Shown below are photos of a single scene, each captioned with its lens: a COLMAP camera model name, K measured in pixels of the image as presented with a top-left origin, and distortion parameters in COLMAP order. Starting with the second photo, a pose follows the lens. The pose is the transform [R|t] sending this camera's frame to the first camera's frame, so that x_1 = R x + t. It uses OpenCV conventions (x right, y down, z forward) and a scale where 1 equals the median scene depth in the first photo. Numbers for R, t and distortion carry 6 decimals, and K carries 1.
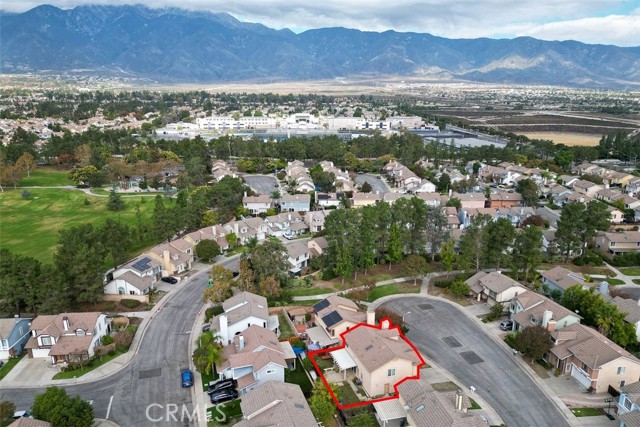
lens RADIAL K [[447.6, 0, 320.7], [0, 447.6, 233.3], [0, 0, 1]] dist [0.078035, -0.095632]
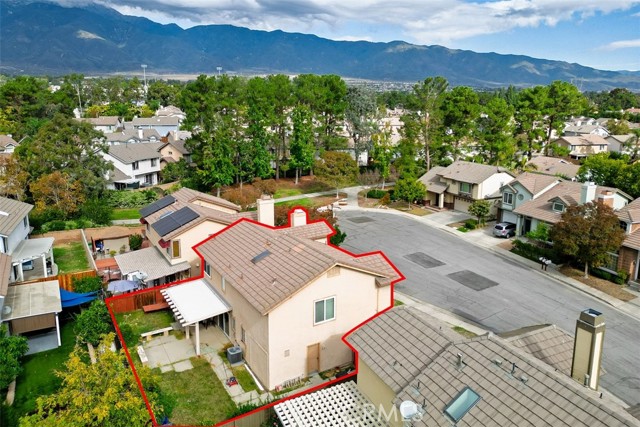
lens RADIAL K [[444.8, 0, 319.9], [0, 444.8, 189.1], [0, 0, 1]] dist [0.077595, -0.070990]
pose [[0.973797, -0.040160, 0.223843, 0.068015], [0.059385, 0.995038, -0.079826, 0.210378], [-0.219527, 0.091027, 0.971351, 0.566058]]
